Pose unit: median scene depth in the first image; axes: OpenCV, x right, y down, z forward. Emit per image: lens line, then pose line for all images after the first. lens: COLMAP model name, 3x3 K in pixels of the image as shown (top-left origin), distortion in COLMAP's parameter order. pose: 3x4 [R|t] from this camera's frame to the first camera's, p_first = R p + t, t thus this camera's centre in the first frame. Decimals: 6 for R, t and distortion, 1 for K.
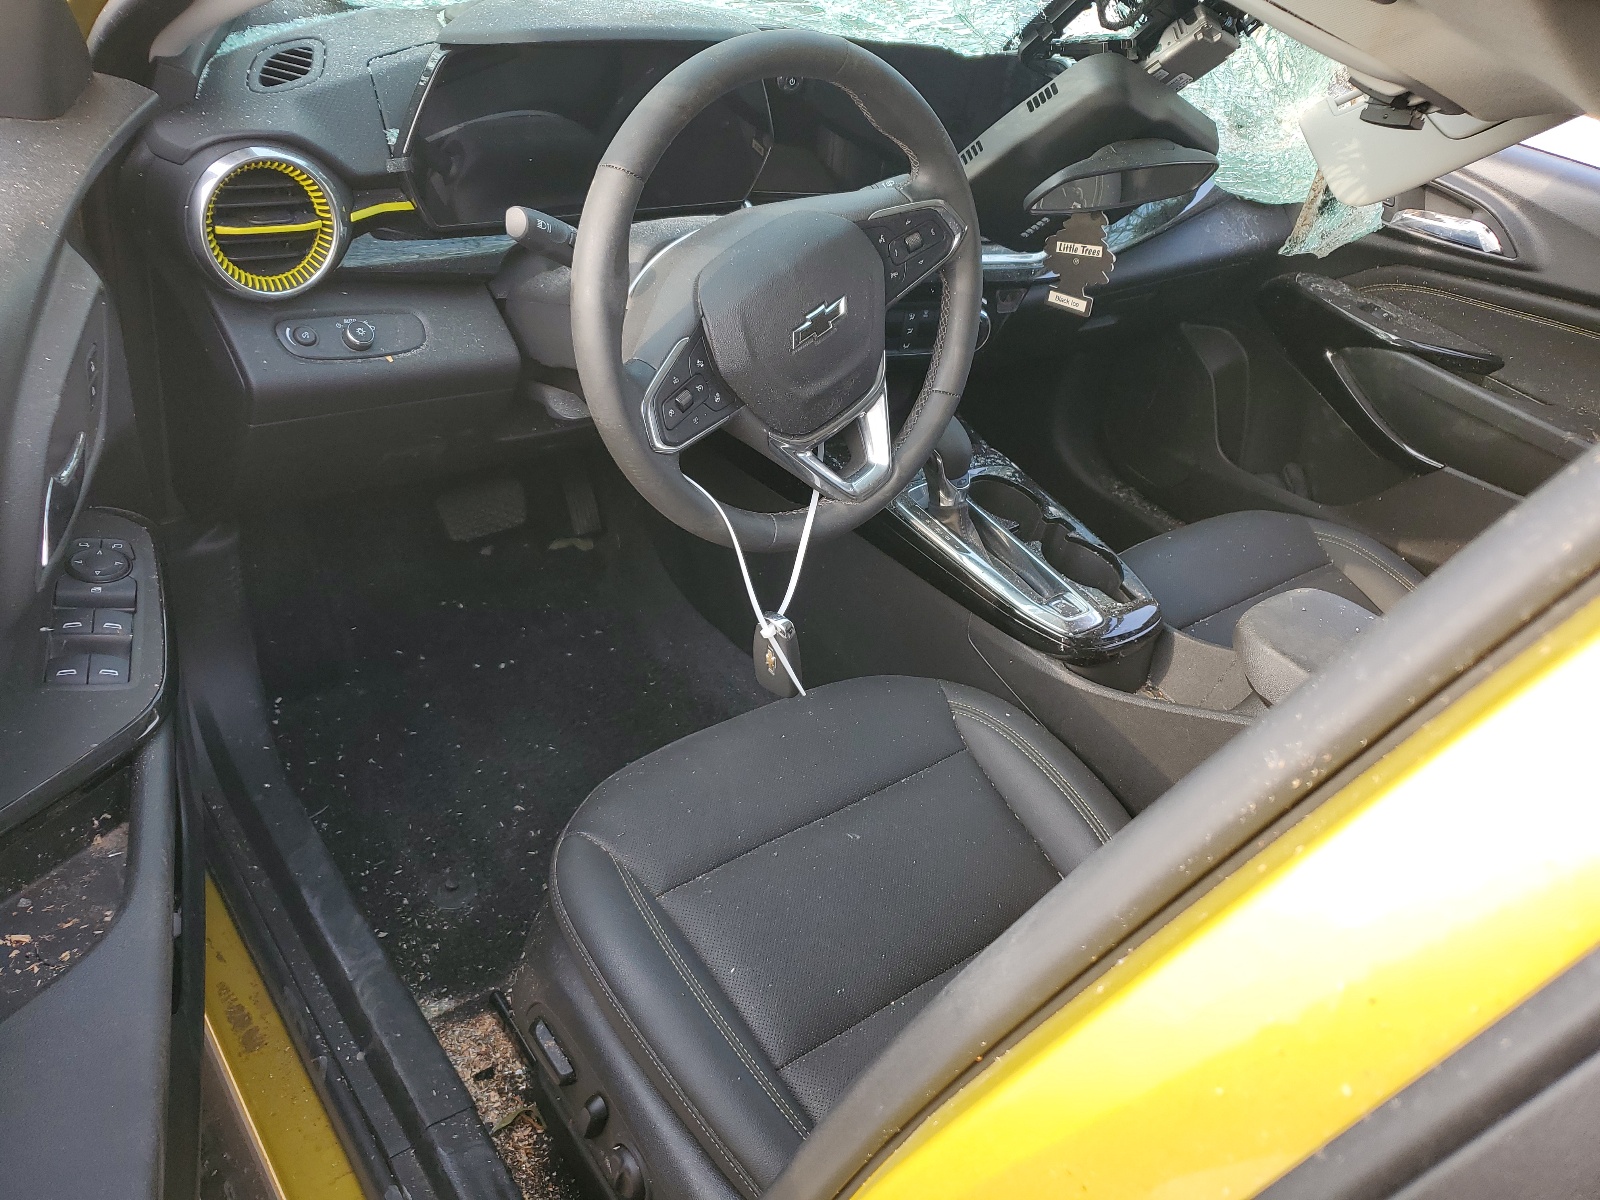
lens RADIAL K [[1236.6, 0, 800.0], [0, 1236.6, 600.0], [0, 0, 1]] dist [0.003614, 0.004315]
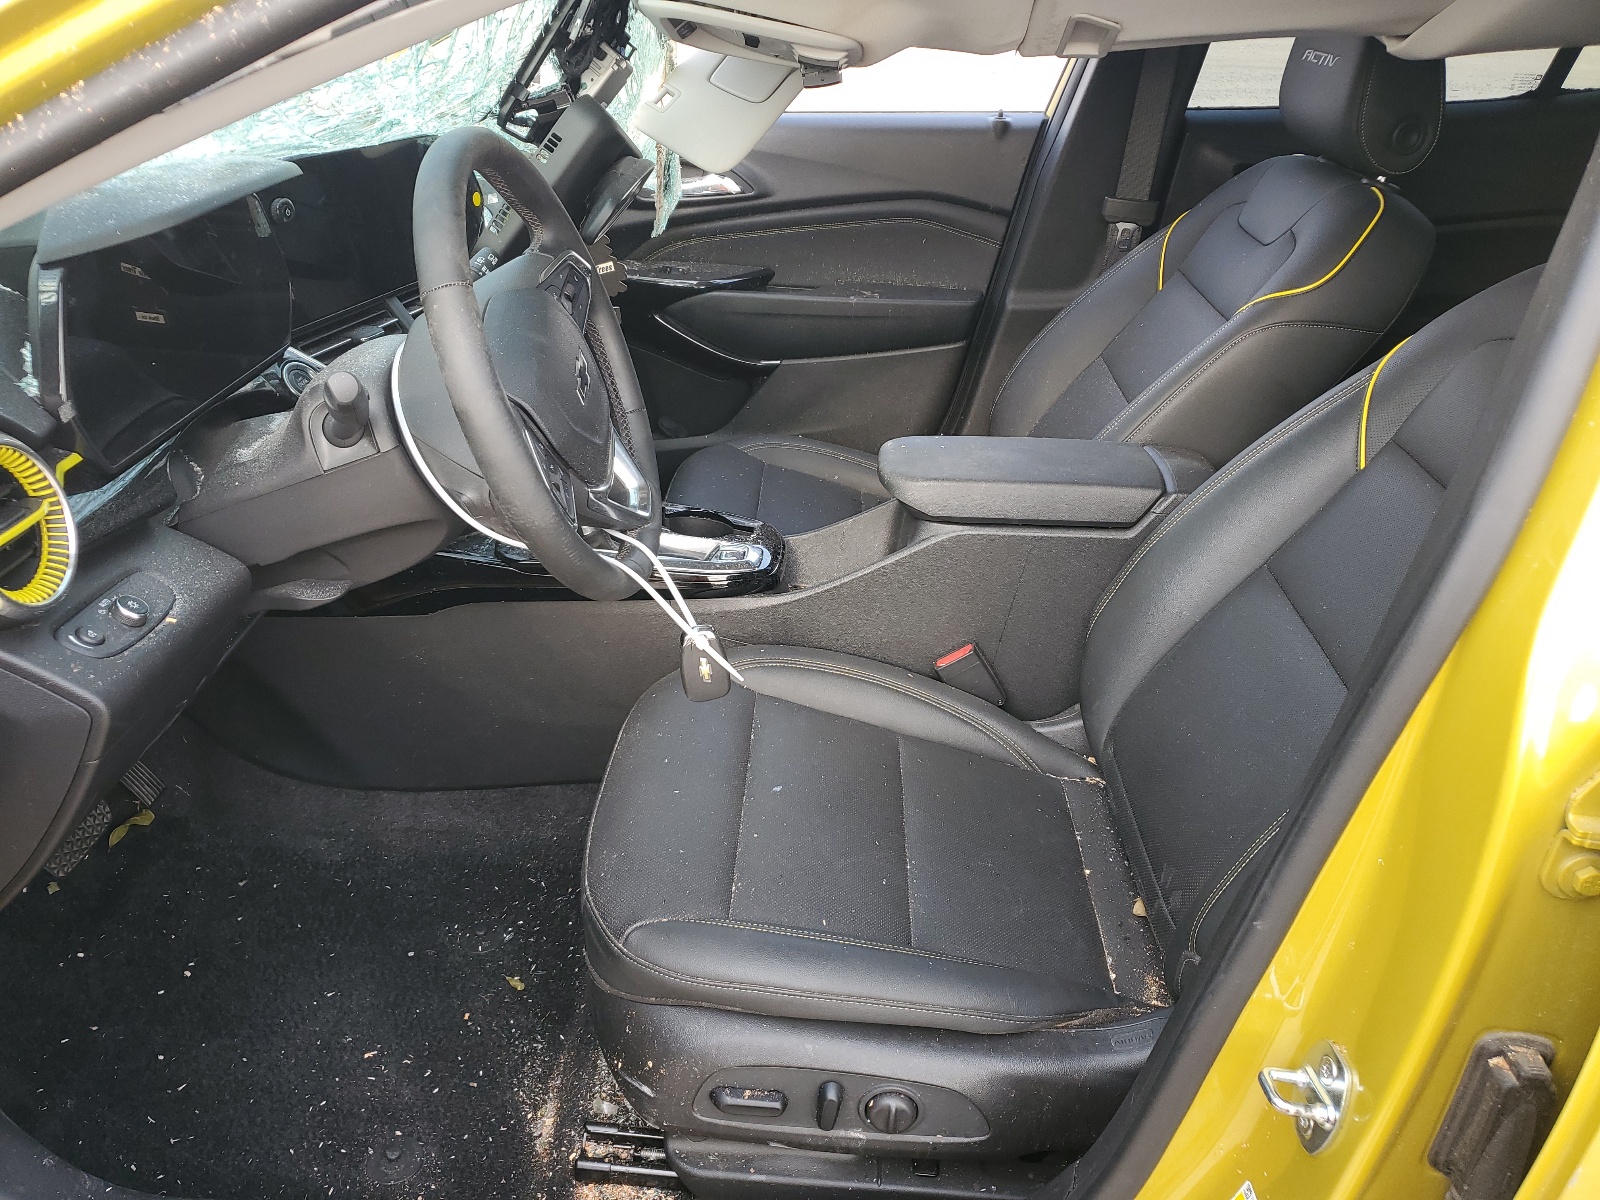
lens RADIAL K [[1196.1, 0, 800.0], [0, 1196.1, 600.0], [0, 0, 1]] dist [0.001344, -0.000324]
pose [[0.656545, -0.484881, 0.577787, -0.388937], [0.507069, 0.850815, 0.137820, -0.076220], [-0.558416, 0.202493, 0.804467, 0.072824]]
